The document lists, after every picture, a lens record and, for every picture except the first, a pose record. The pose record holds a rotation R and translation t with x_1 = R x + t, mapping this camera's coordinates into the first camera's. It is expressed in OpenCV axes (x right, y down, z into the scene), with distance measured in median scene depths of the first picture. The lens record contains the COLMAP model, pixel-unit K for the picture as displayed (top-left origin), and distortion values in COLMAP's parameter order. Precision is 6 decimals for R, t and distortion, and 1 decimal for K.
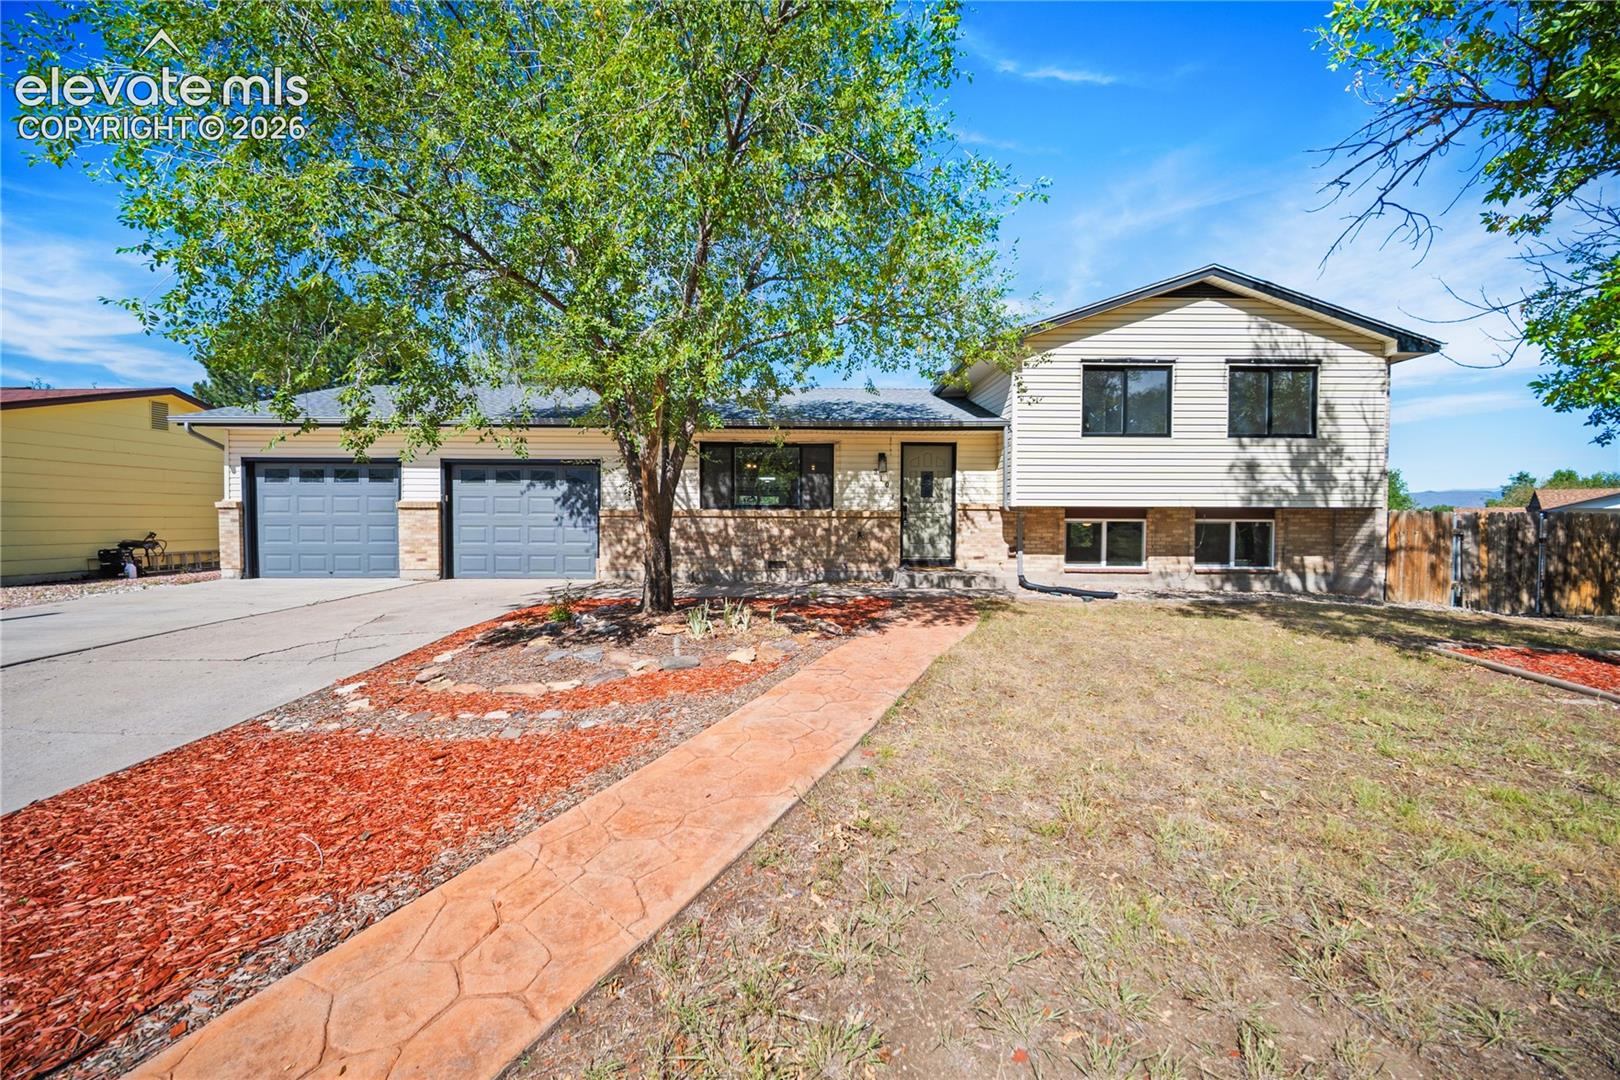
lens RADIAL K [[645.8, 0, 804.5], [0, 645.8, 534.1], [0, 0, 1]] dist [-0.001854, 0.000086]
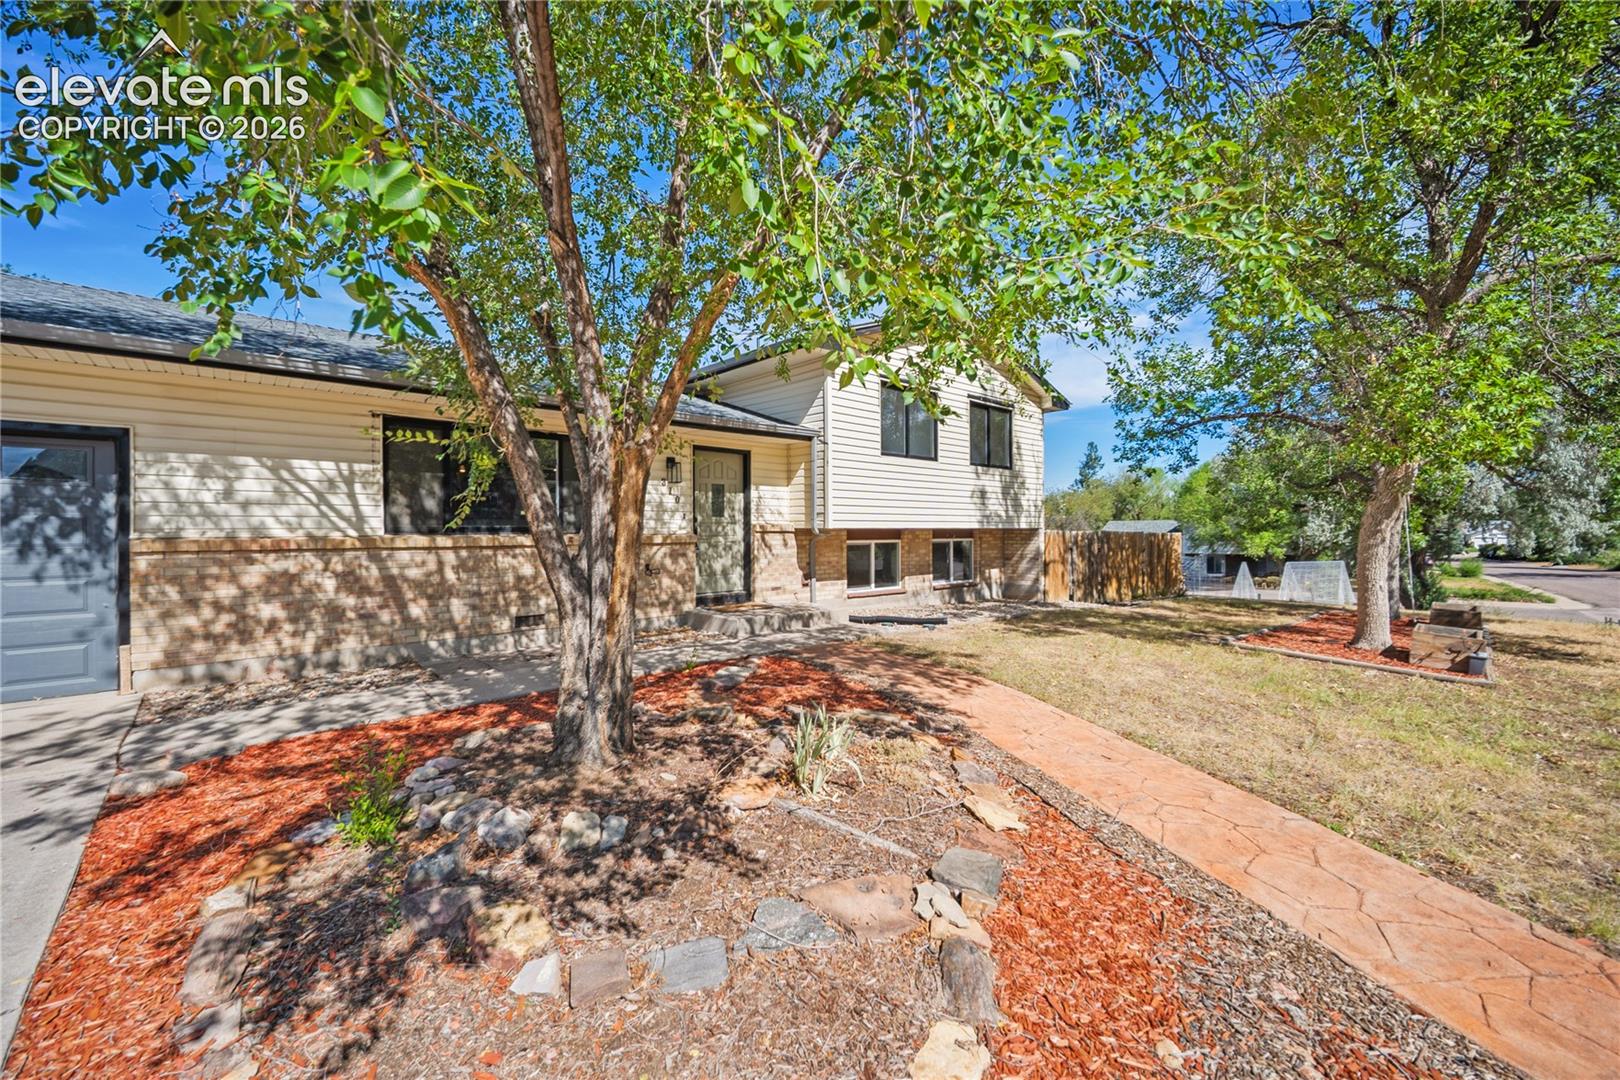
lens RADIAL K [[645.8, 0, 810.6], [0, 645.8, 539.8], [0, 0, 1]] dist [-0.001854, 0.000086]
pose [[0.743636, -0.015986, 0.668393, -0.262080], [0.026280, 0.999640, -0.005330, -0.023036], [-0.668068, 0.021528, 0.743789, 0.343652]]
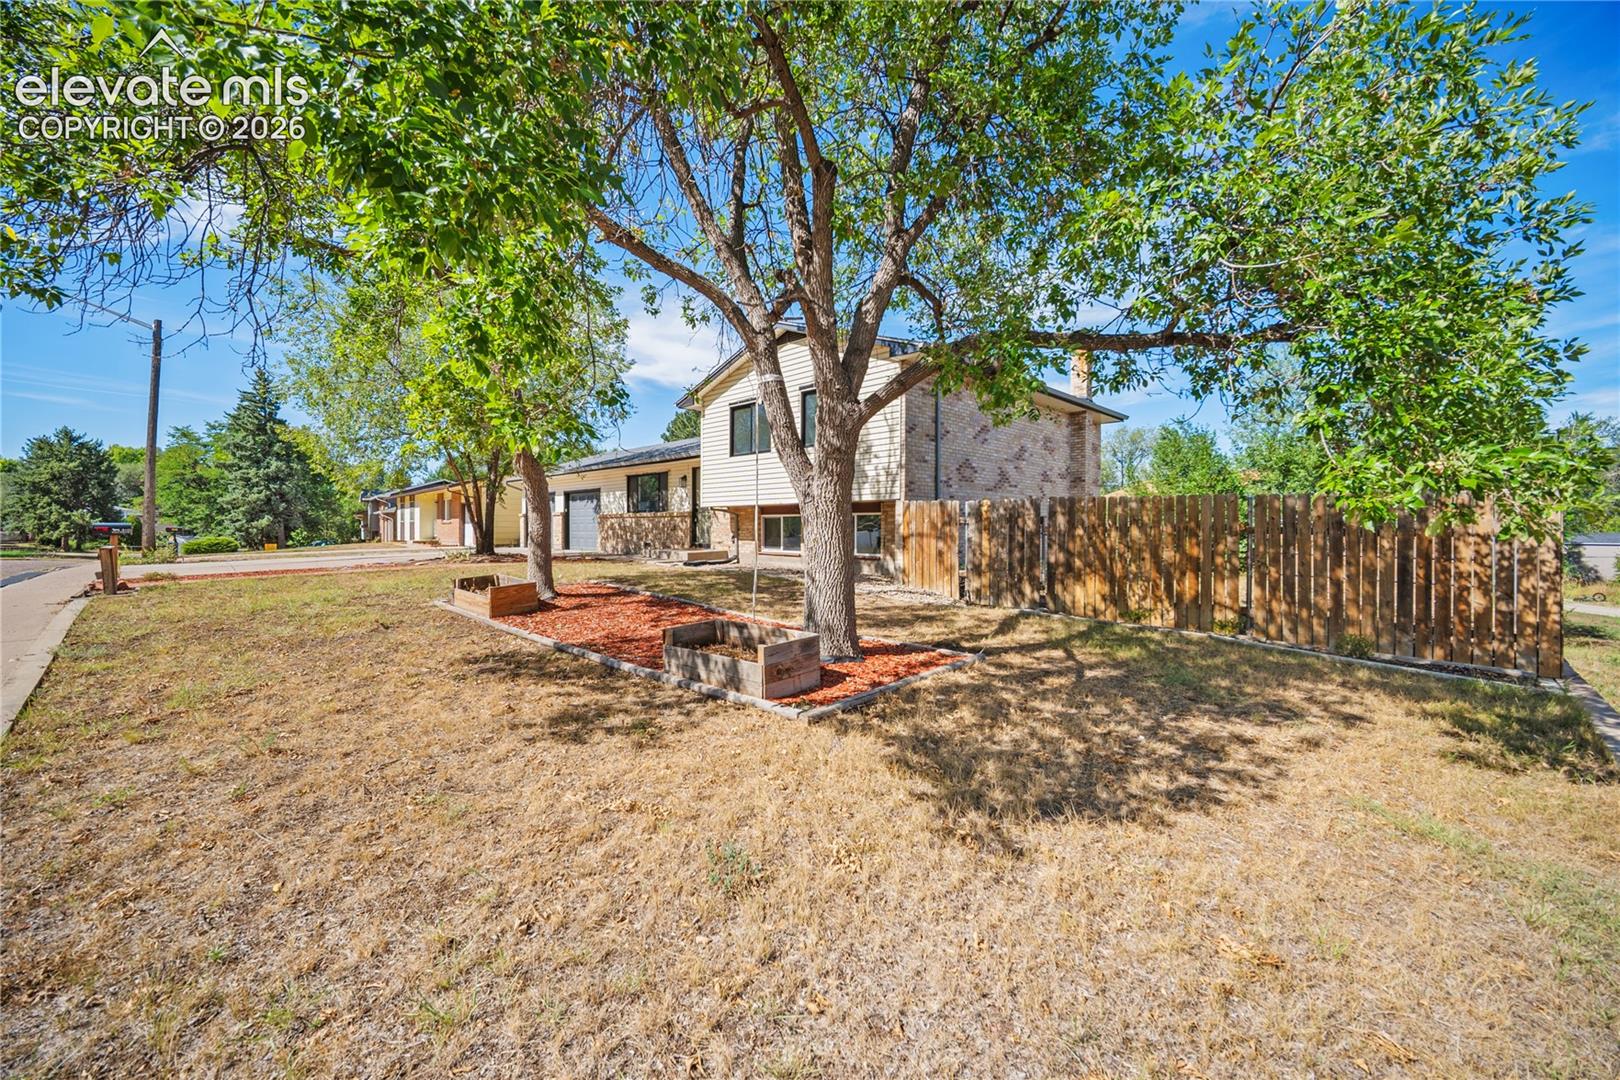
lens RADIAL K [[645.8, 0, 815.1], [0, 645.8, 537.8], [0, 0, 1]] dist [-0.001854, 0.000086]
pose [[0.699634, 0.007319, -0.714464, 1.494056], [-0.026476, 0.999526, -0.015688, 0.044533], [0.714011, 0.029892, 0.699496, 0.123290]]
